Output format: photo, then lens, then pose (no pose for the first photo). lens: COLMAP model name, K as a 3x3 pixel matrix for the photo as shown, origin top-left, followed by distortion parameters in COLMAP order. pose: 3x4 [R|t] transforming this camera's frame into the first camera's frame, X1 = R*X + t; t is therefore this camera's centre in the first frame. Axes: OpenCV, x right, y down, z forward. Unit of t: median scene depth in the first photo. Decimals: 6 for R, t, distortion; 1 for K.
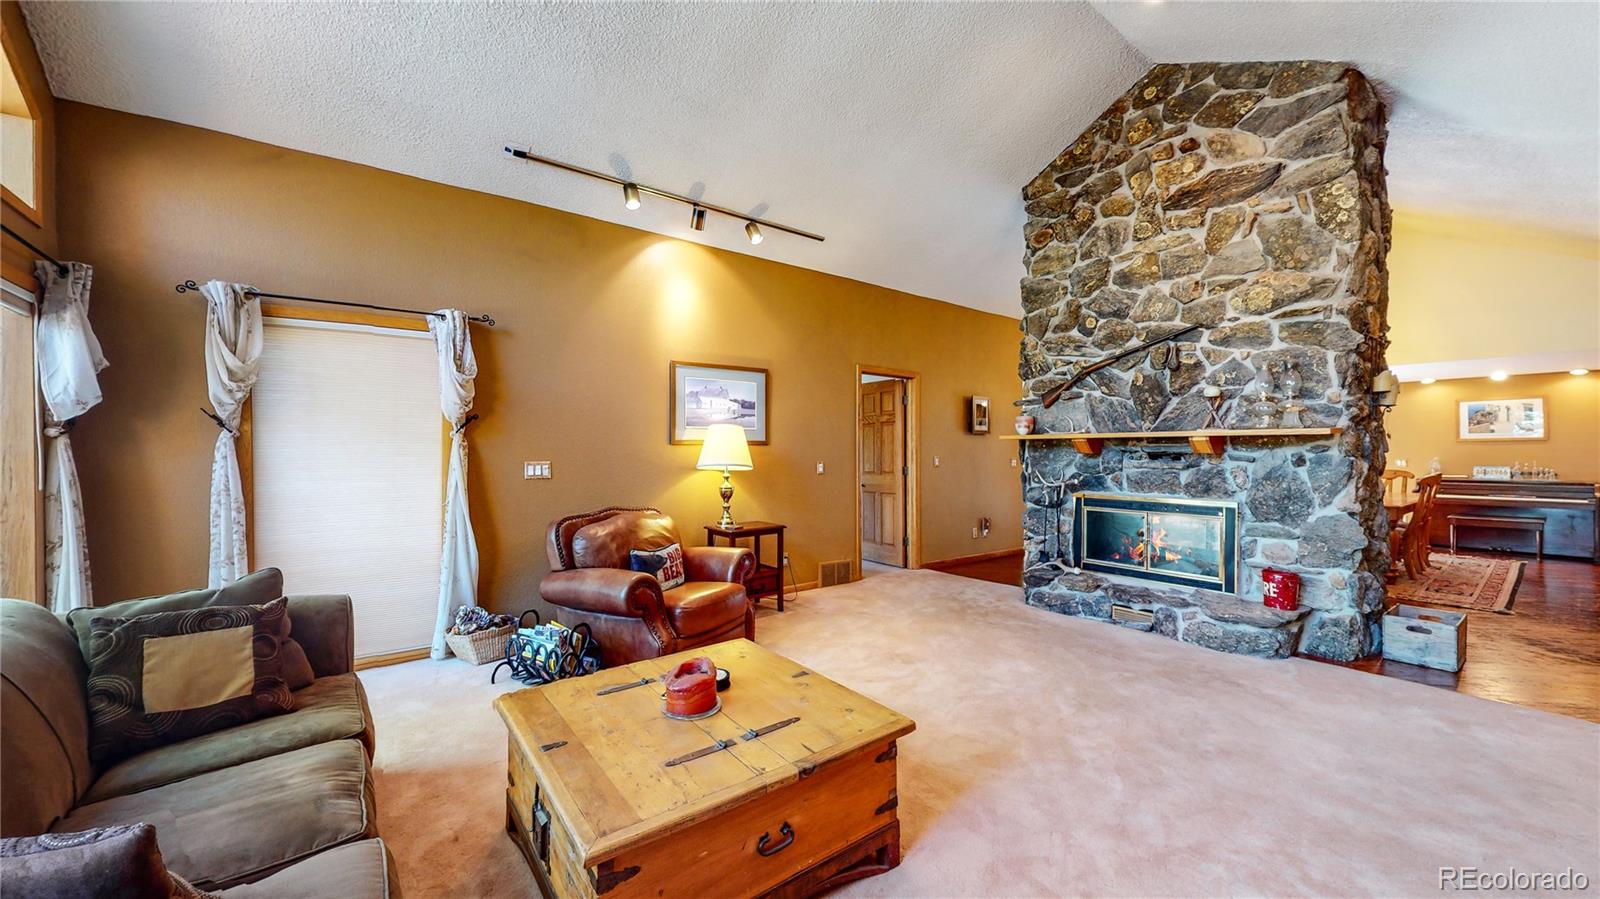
lens RADIAL K [[583.5, 0, 799.8], [0, 583.5, 453.0], [0, 0, 1]] dist [0.002857, -0.000158]
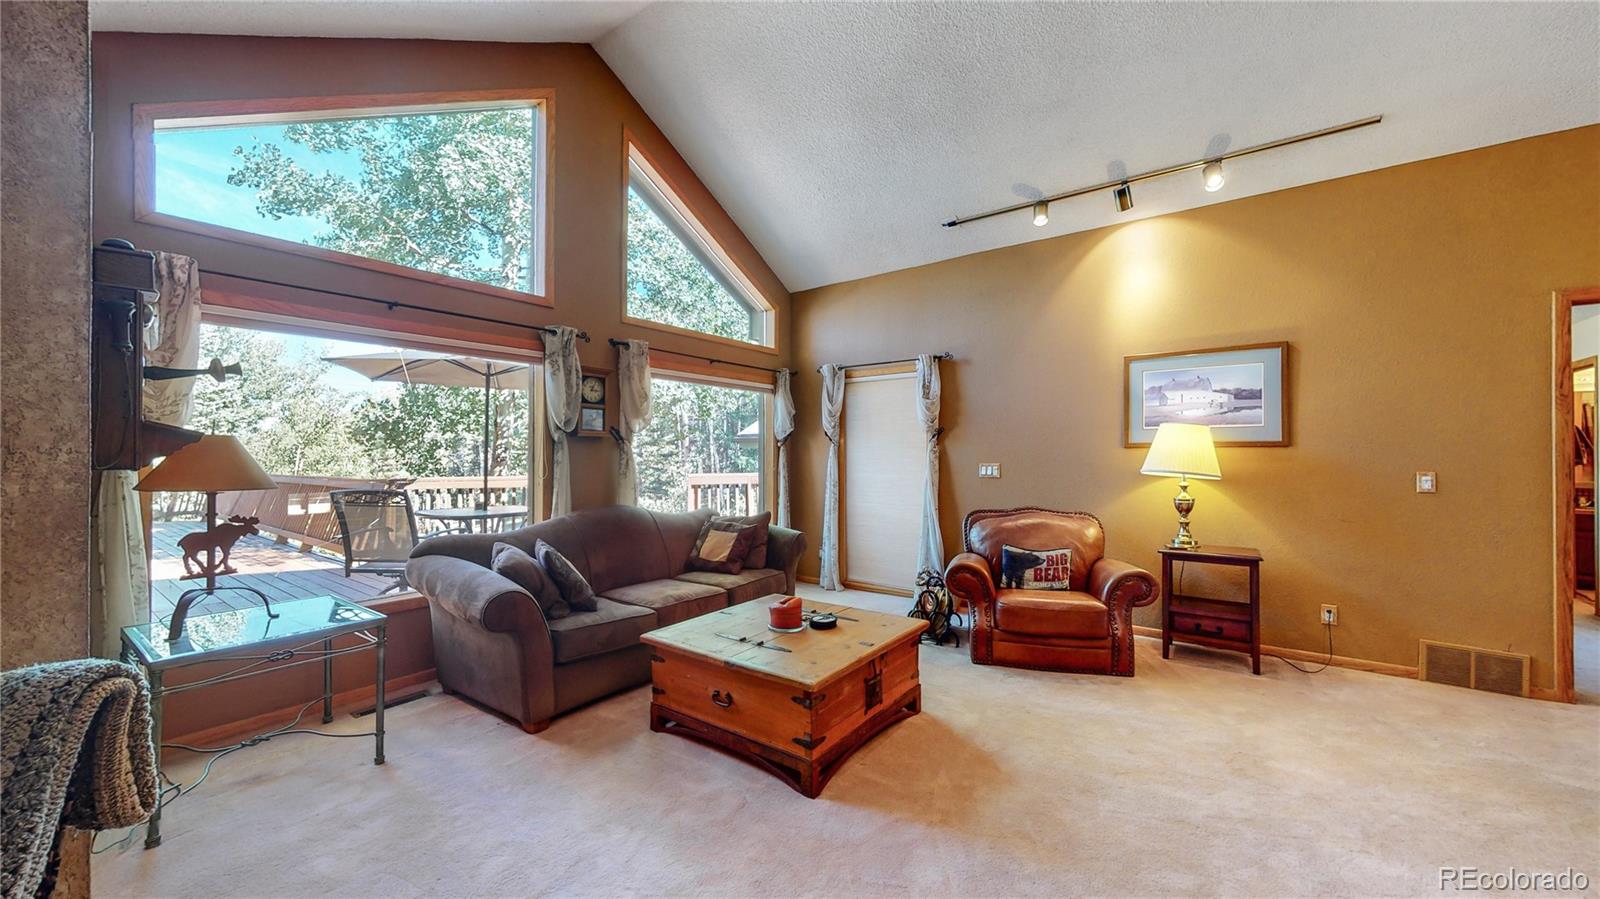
lens RADIAL K [[583.5, 0, 799.9], [0, 583.5, 452.2], [0, 0, 1]] dist [0.002857, -0.000158]
pose [[0.285222, -0.001442, -0.958460, 0.555701], [-0.002751, 0.999994, -0.002324, -0.004213], [0.958457, 0.003300, 0.285216, 0.265272]]
